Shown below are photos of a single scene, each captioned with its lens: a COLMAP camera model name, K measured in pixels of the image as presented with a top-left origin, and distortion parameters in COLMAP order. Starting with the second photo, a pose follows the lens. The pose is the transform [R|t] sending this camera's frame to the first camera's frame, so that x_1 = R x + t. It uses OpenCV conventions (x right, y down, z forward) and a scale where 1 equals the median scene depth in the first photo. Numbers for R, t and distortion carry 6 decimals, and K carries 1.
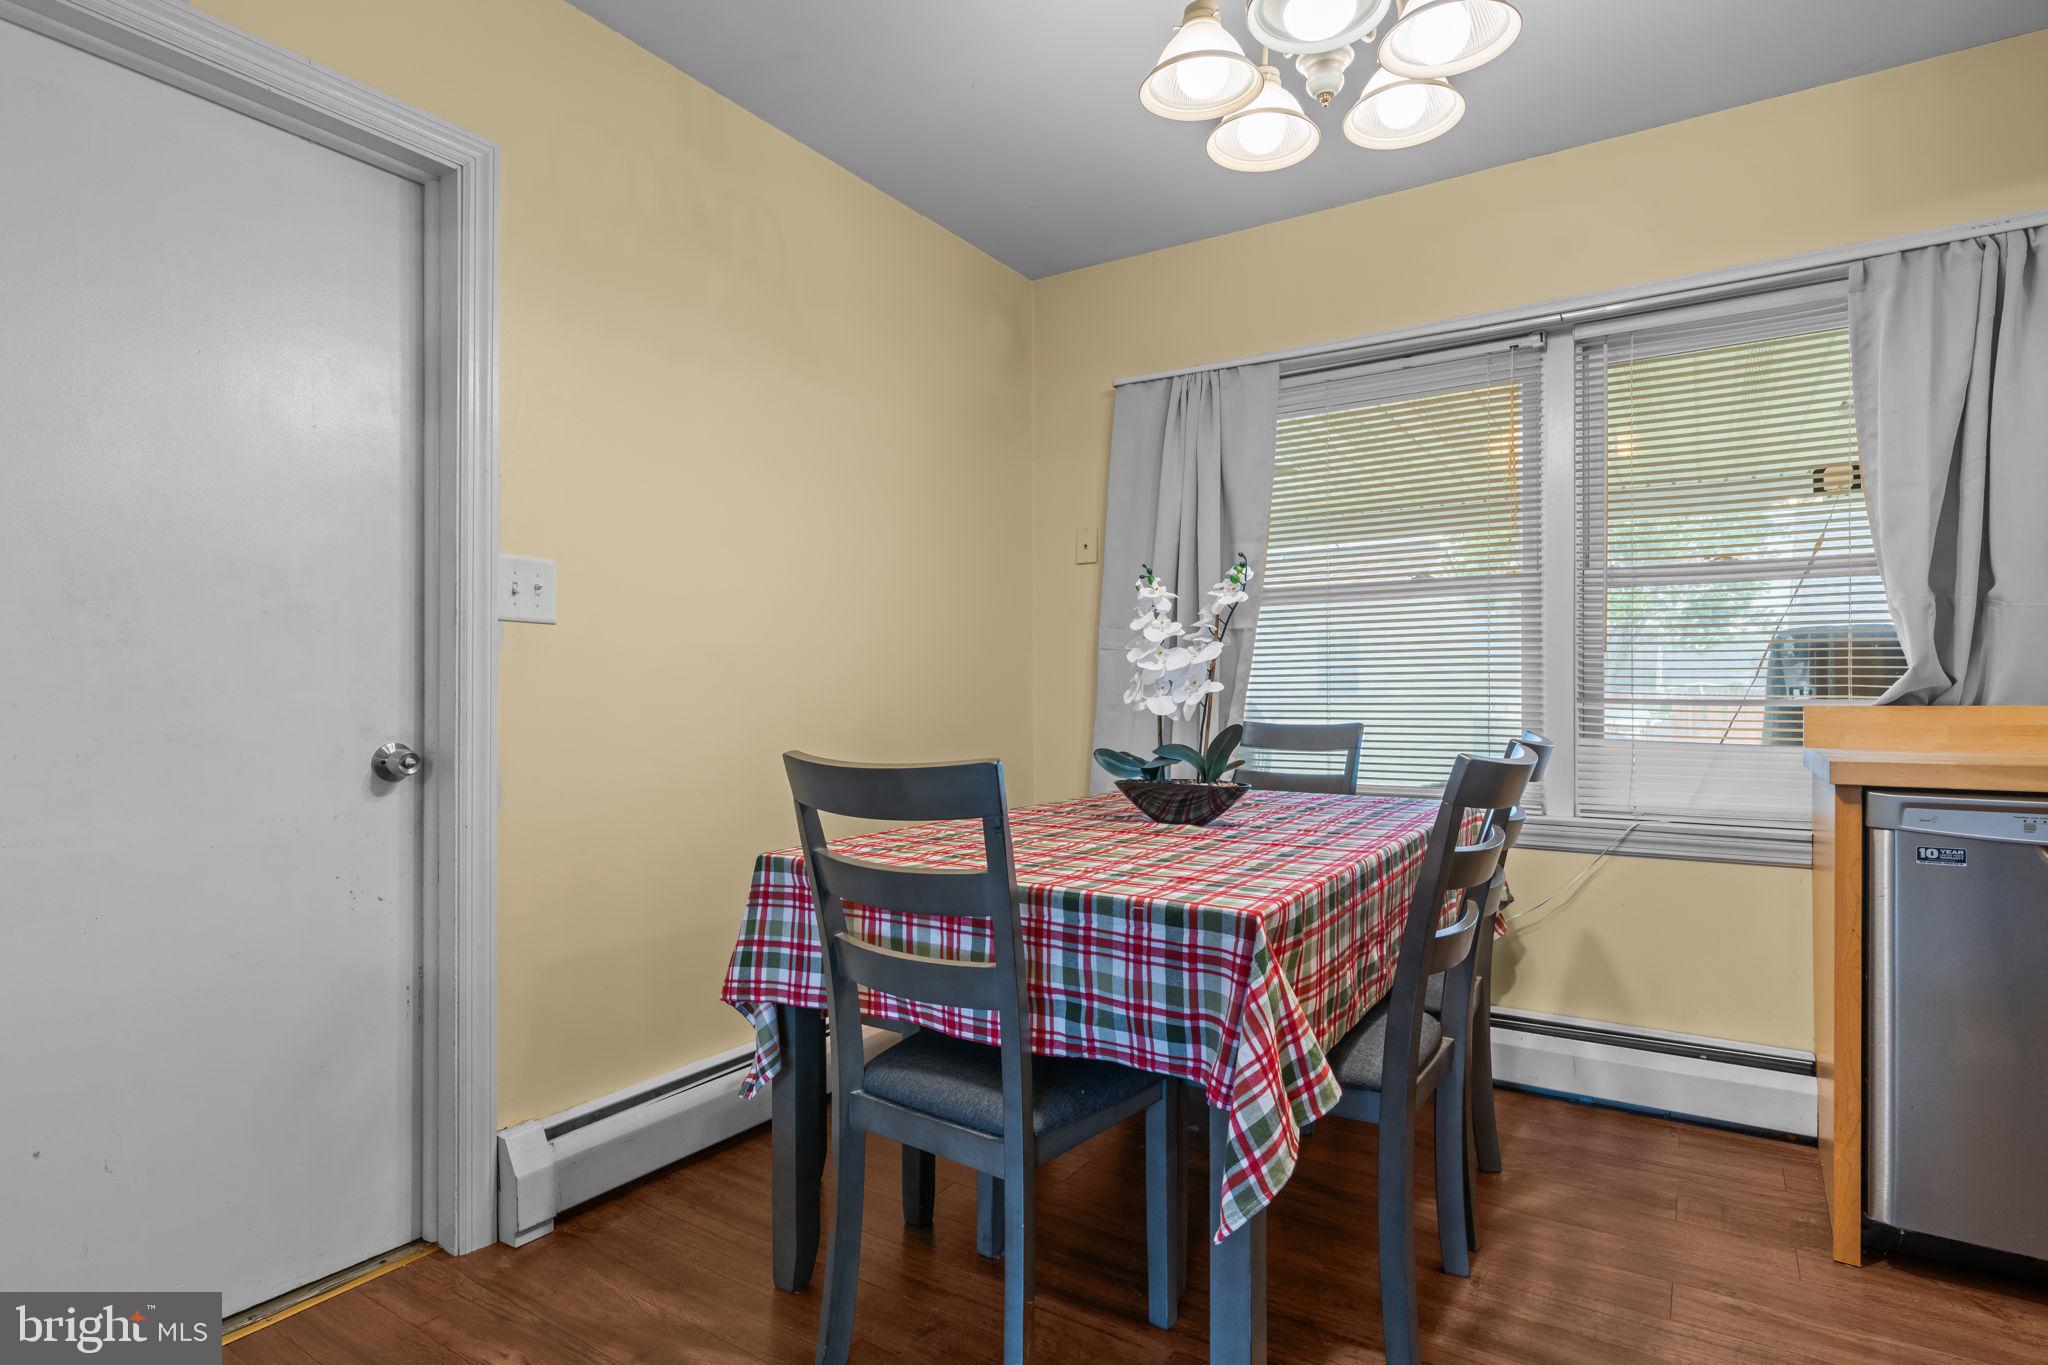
lens RADIAL K [[1059.4, 0, 1034.7], [0, 1059.4, 654.2], [0, 0, 1]] dist [-0.000832, -0.000086]
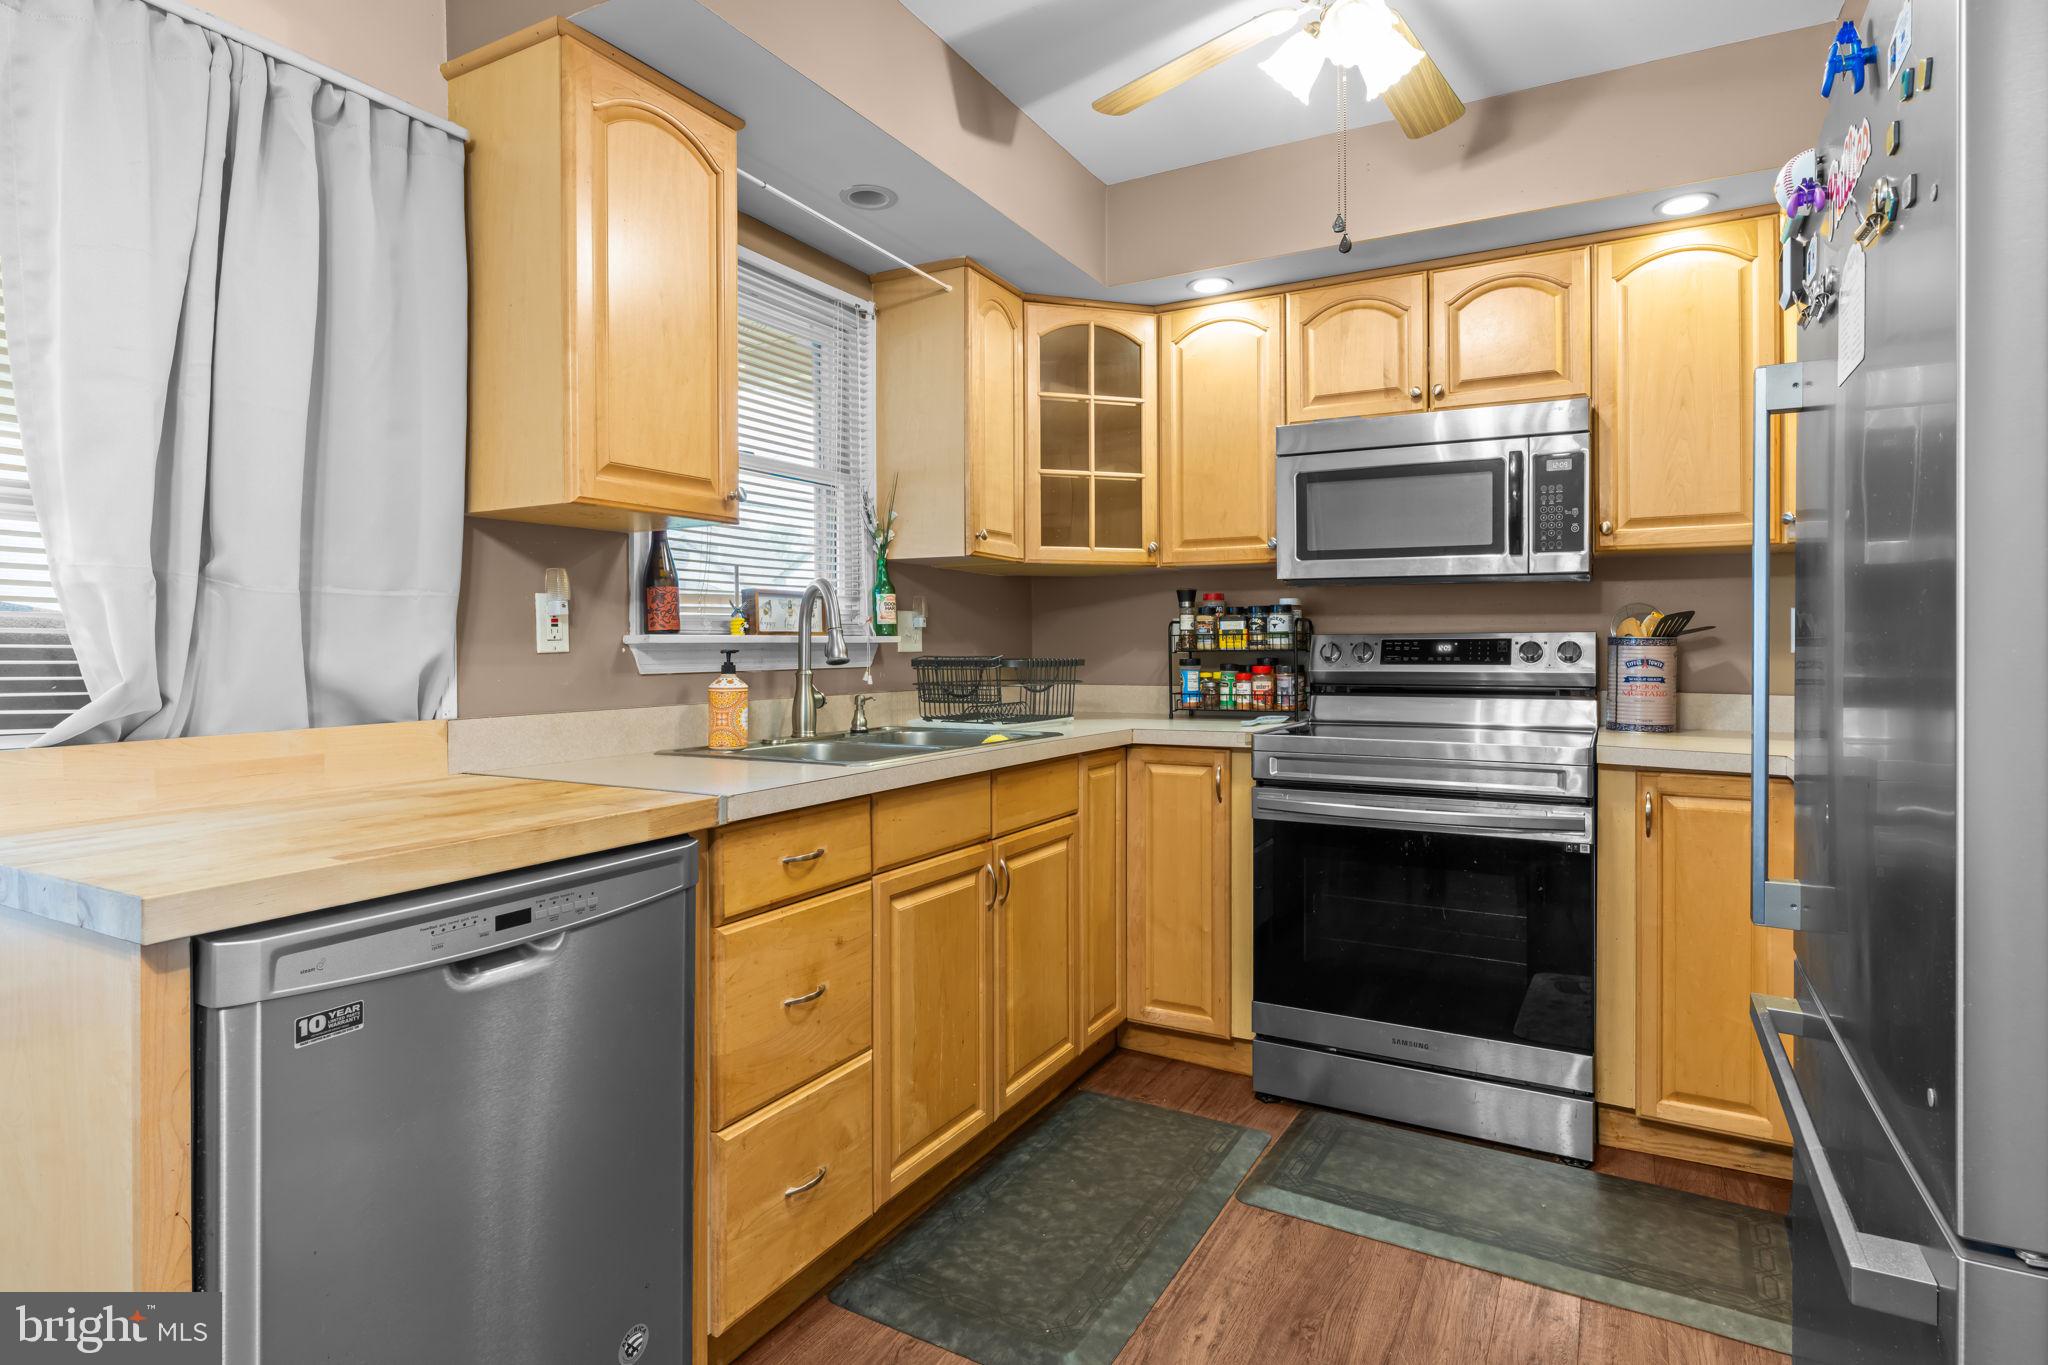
lens RADIAL K [[1059.4, 0, 1034.7], [0, 1059.4, 654.2], [0, 0, 1]] dist [-0.000832, -0.000086]
pose [[-0.080593, -0.011963, 0.996675, 0.188438], [-0.036786, 0.999282, 0.009020, -0.028986], [-0.996068, -0.035937, -0.080975, 0.530622]]
